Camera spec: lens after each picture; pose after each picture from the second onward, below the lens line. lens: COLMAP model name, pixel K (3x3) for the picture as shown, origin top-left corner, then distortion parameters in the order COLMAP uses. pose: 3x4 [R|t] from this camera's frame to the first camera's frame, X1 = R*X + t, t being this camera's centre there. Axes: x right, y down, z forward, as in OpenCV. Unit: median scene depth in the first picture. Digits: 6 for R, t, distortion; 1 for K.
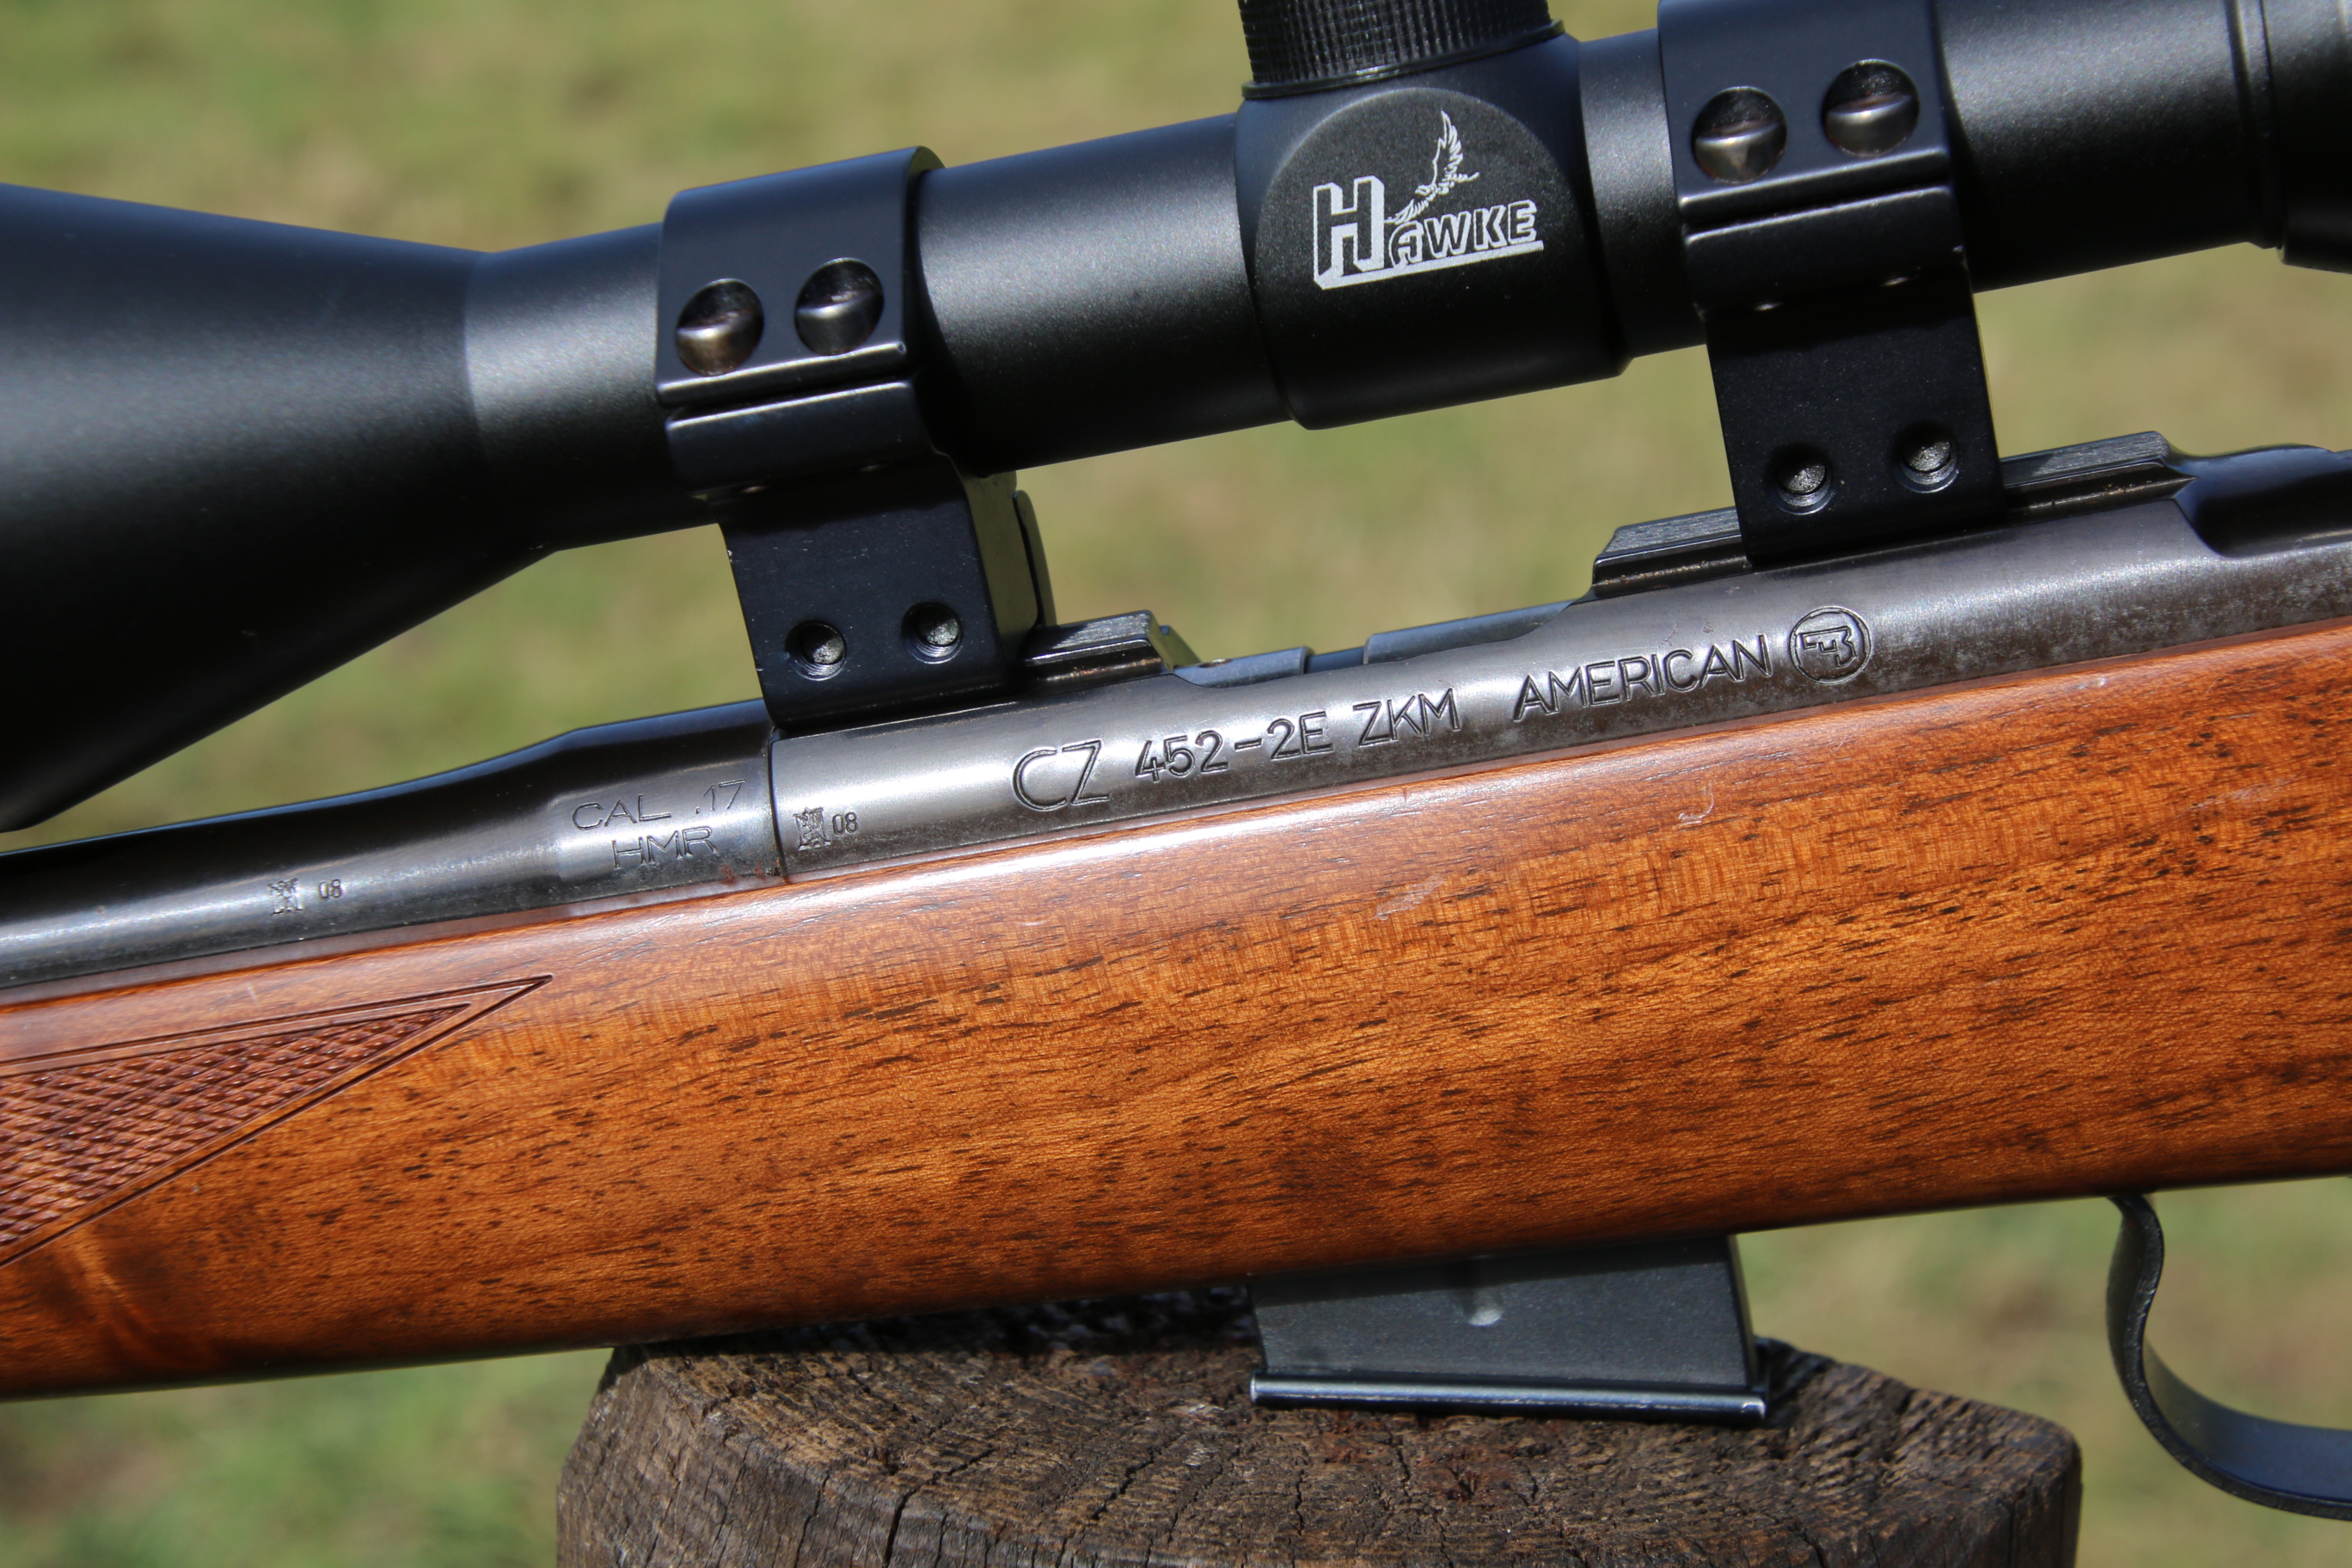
lens RADIAL K [[4653.4, 0, 1176.1], [0, 4653.4, 852.3], [0, 0, 1]] dist [0.290858, 0.036346]
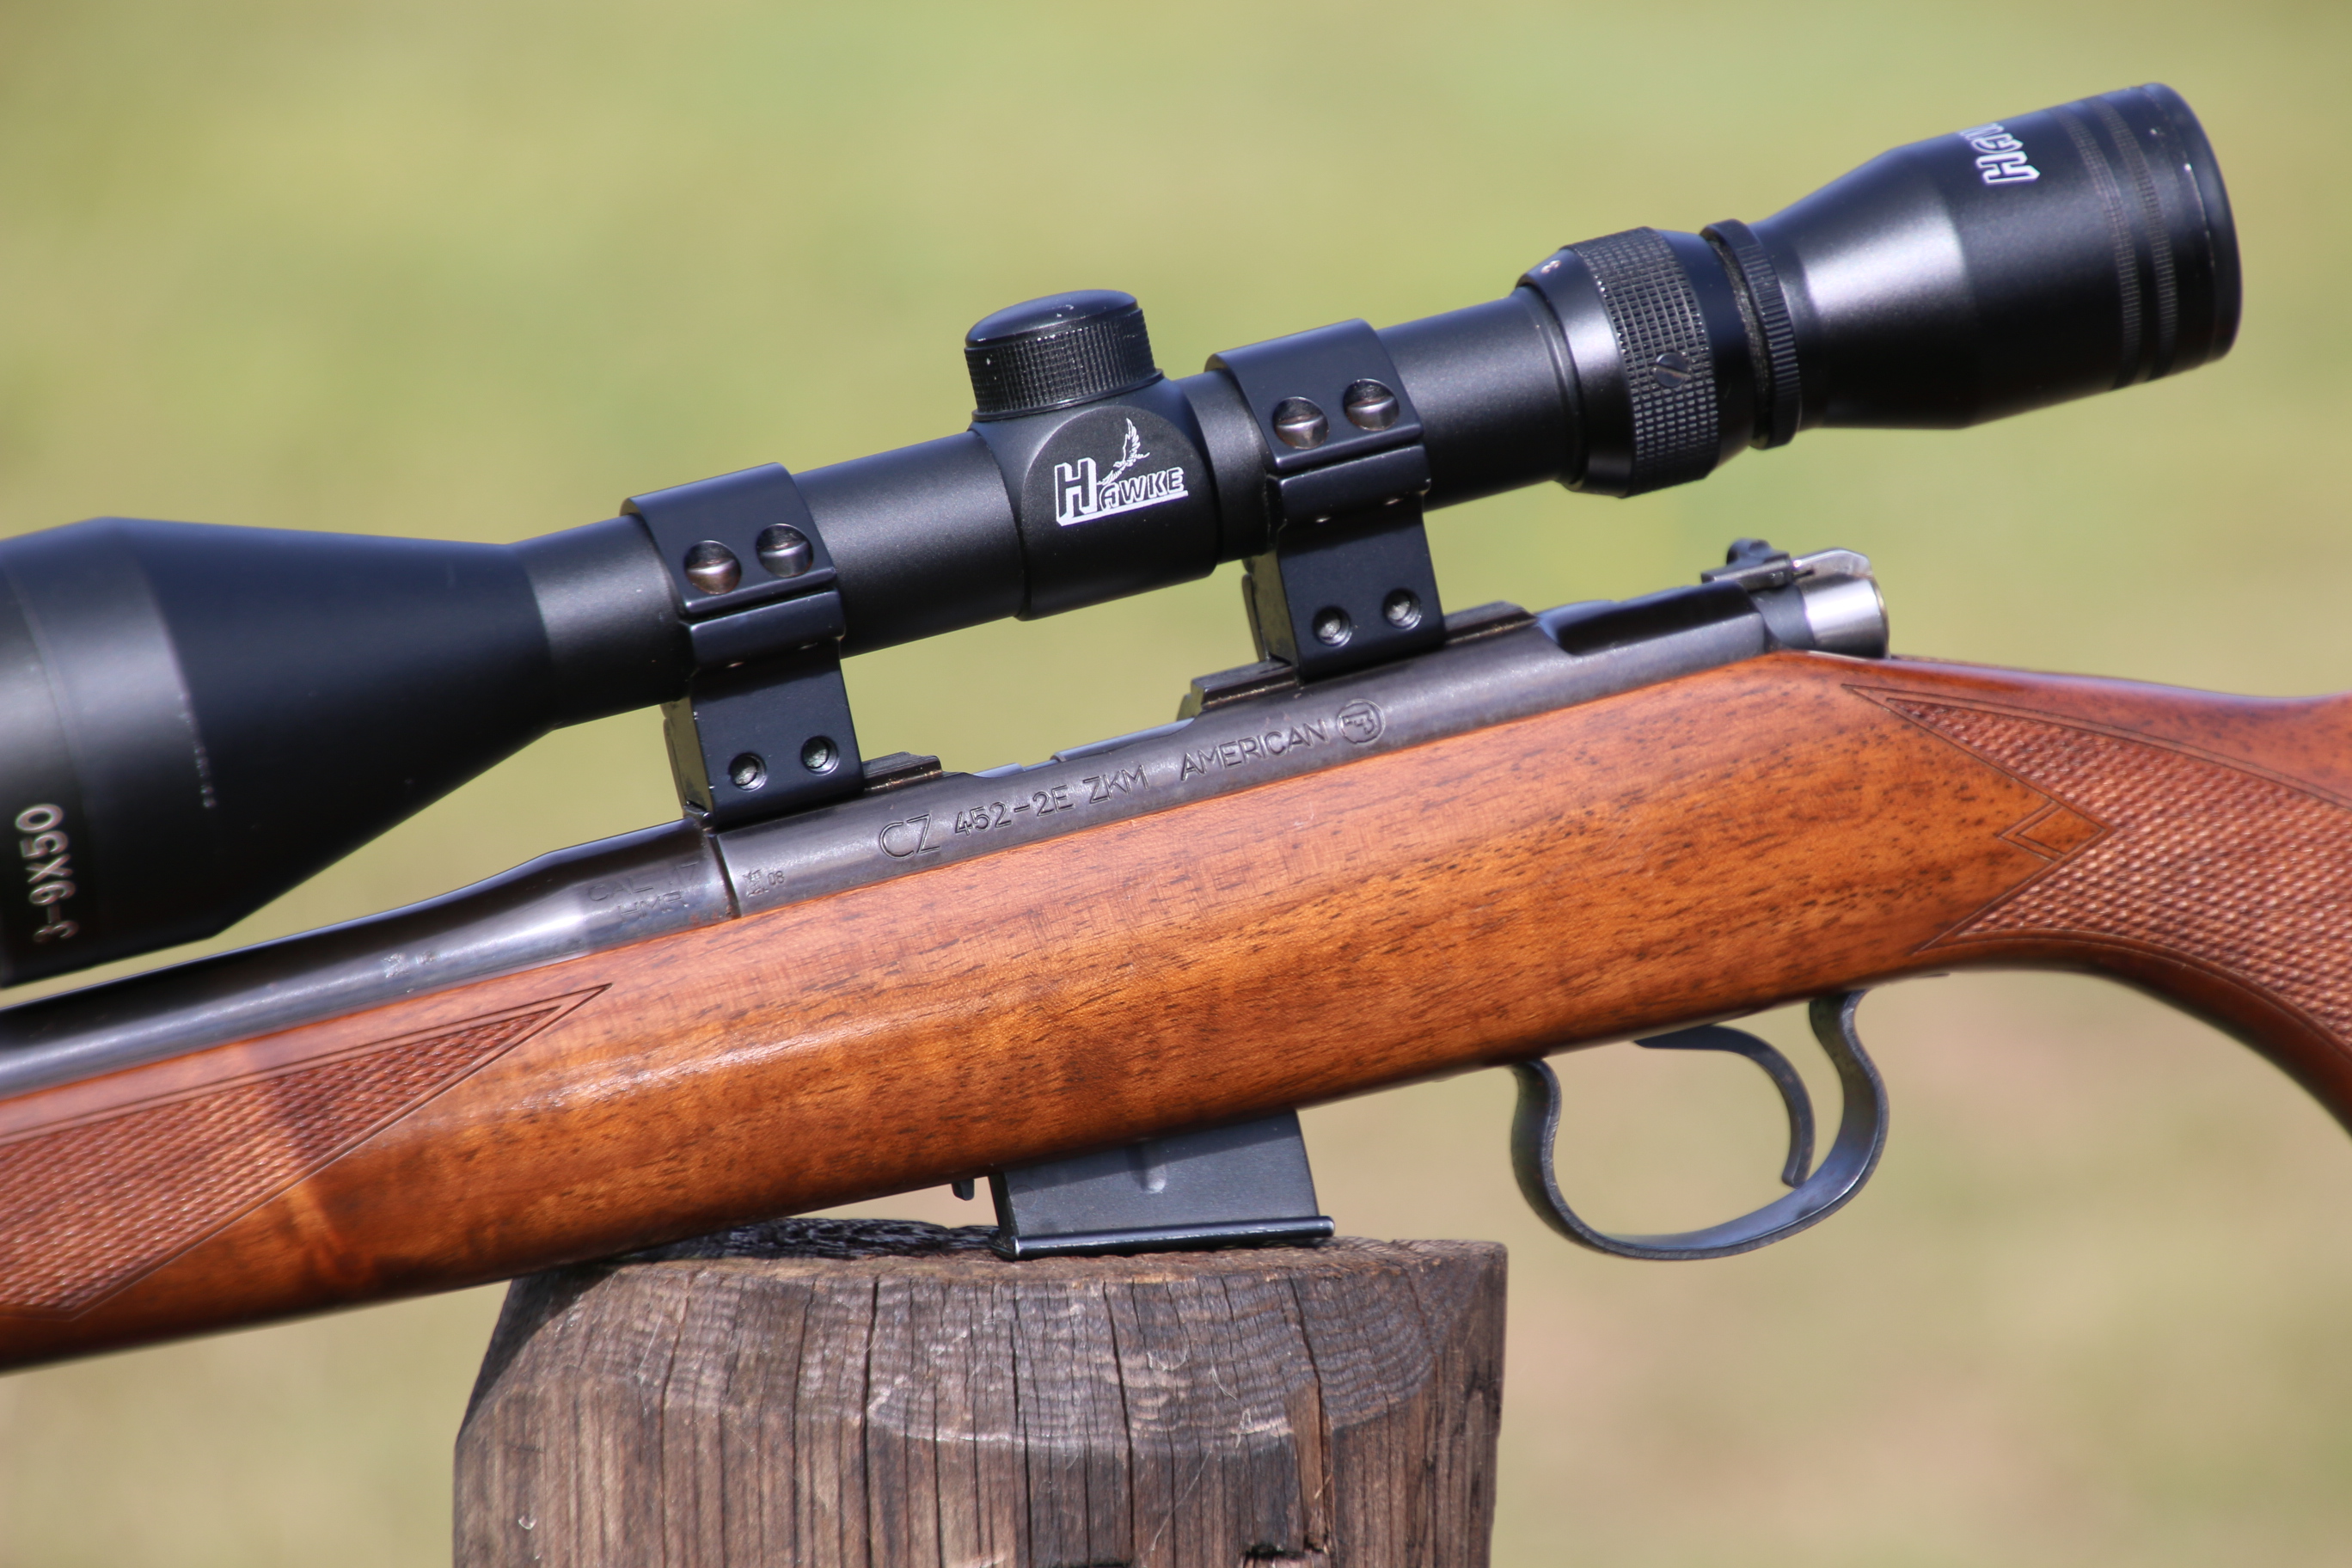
lens RADIAL K [[15362.7, 0, 1183.9], [0, 15362.7, 849.5], [0, 0, 1]] dist [2.685402, 11.277748]
pose [[0.936593, -0.057047, 0.345744, -1.809887], [0.112959, 0.983142, -0.143779, 0.778176], [-0.331713, 0.173717, 0.927248, -4.039481]]
